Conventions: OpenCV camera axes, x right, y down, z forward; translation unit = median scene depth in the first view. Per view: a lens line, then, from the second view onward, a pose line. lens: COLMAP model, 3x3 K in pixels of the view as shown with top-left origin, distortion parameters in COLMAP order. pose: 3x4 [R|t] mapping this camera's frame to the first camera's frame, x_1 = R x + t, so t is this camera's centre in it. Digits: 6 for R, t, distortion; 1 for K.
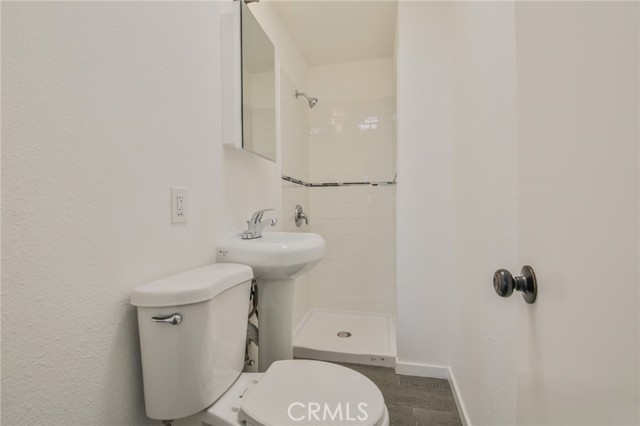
lens RADIAL K [[293.5, 0, 320.0], [0, 293.5, 213.0], [0, 0, 1]] dist [-0.001774, -0.000342]
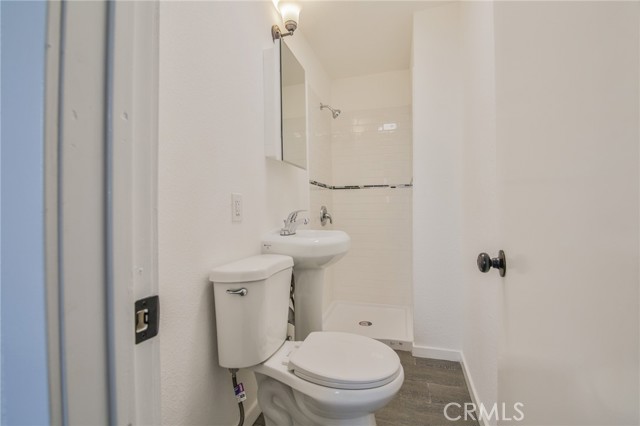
lens RADIAL K [[293.5, 0, 320.0], [0, 293.5, 213.0], [0, 0, 1]] dist [-0.001774, -0.000342]
pose [[0.998027, -0.004383, -0.062632, -0.025641], [0.004300, 0.999990, -0.001449, 0.000293], [0.062638, 0.001177, 0.998036, -0.168456]]
